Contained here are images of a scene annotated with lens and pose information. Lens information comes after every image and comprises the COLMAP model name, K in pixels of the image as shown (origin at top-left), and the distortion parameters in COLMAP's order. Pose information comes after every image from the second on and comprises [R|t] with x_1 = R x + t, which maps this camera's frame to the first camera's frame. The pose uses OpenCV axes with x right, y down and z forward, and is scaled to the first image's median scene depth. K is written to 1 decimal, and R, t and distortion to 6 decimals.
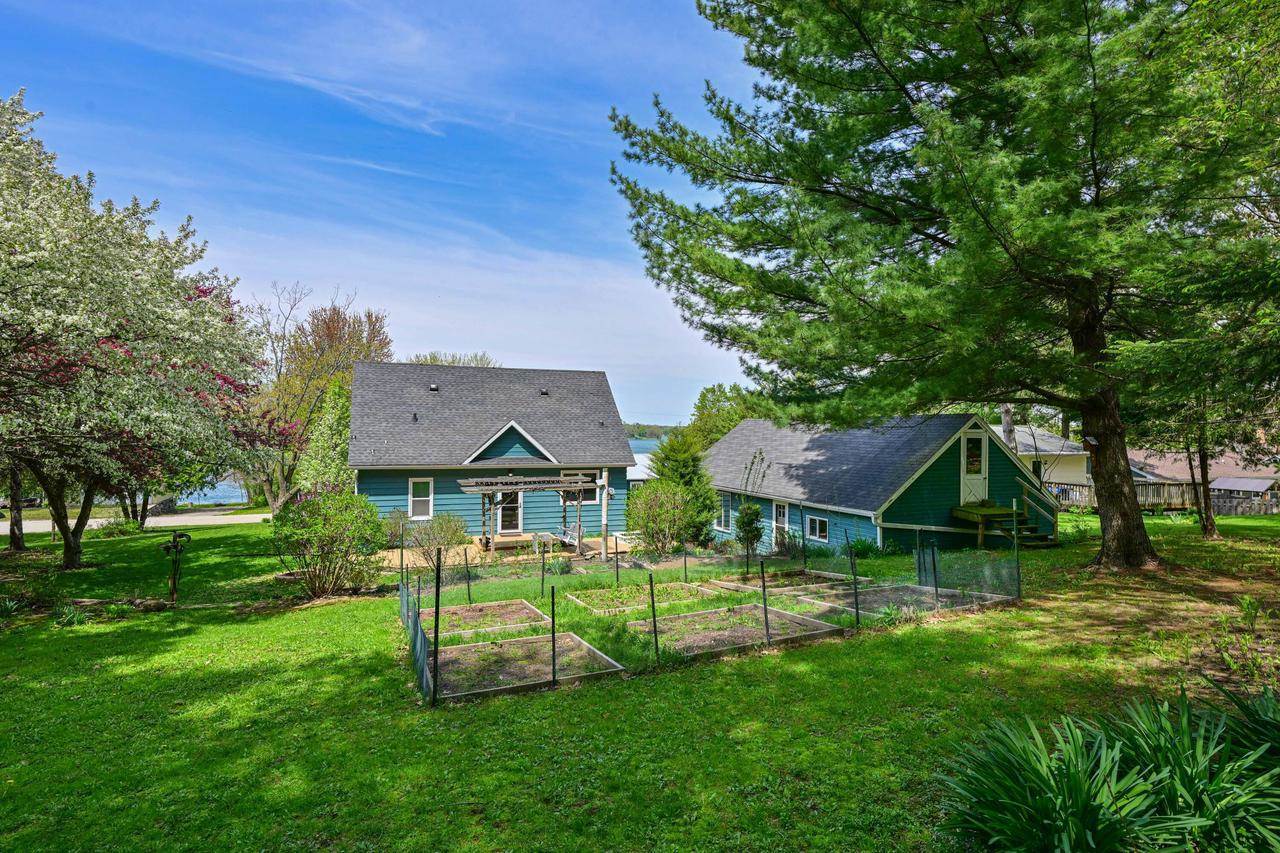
lens RADIAL K [[672.0, 0, 640.0], [0, 672.0, 426.5], [0, 0, 1]] dist [-0.000520, -0.000291]
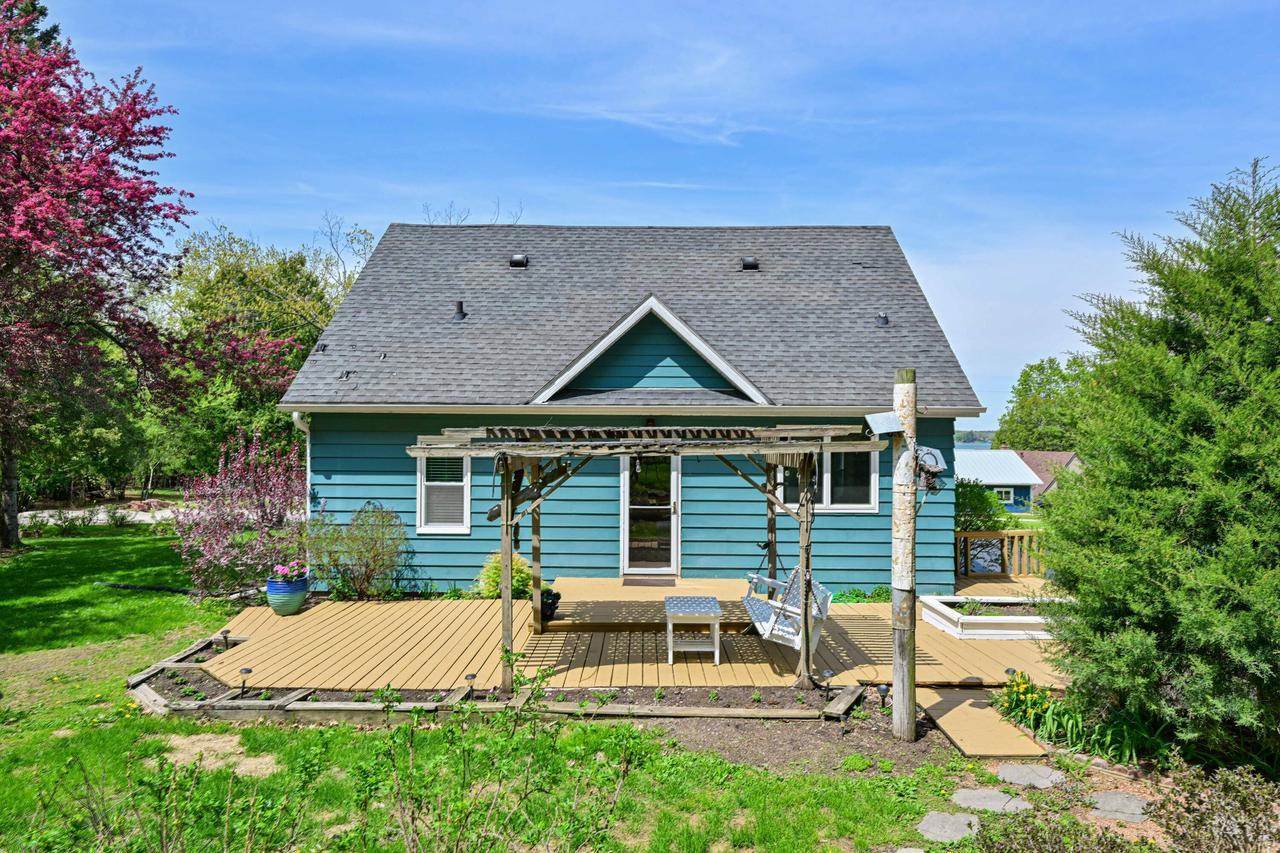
lens RADIAL K [[701.9, 0, 646.3], [0, 701.9, 430.4], [0, 0, 1]] dist [0.000291, 0.000700]
pose [[0.928889, -0.007012, -0.370292, -0.036706], [0.005882, 0.999974, -0.004180, 0.071820], [0.370312, 0.001705, 0.928906, 0.598346]]
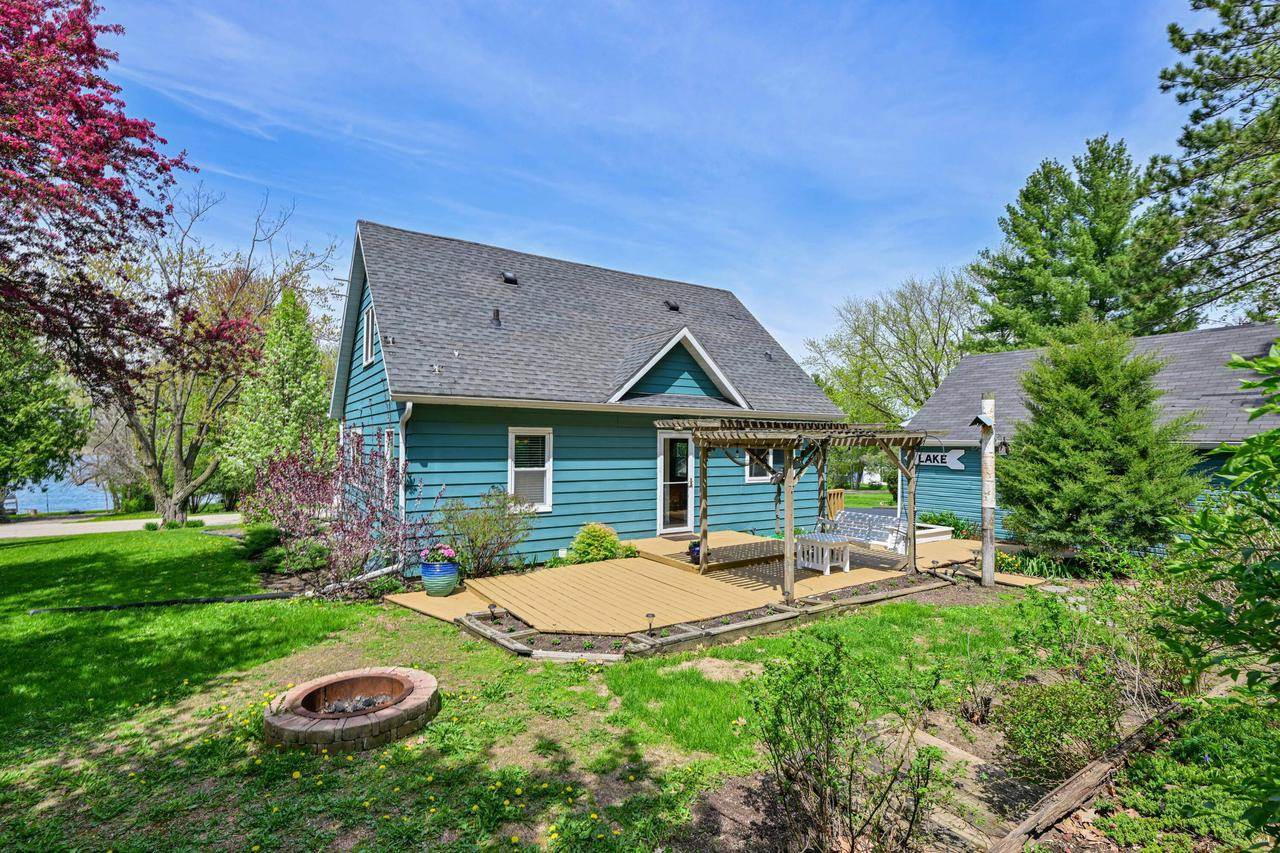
lens RADIAL K [[586.6, 0, 640.0], [0, 586.6, 426.5], [0, 0, 1]] dist [0.001988, -0.000057]
pose [[0.979810, 0.004662, 0.199875, -0.316636], [-0.001576, 0.999877, -0.015599, 0.078350], [-0.199923, 0.014969, 0.979697, 0.531321]]
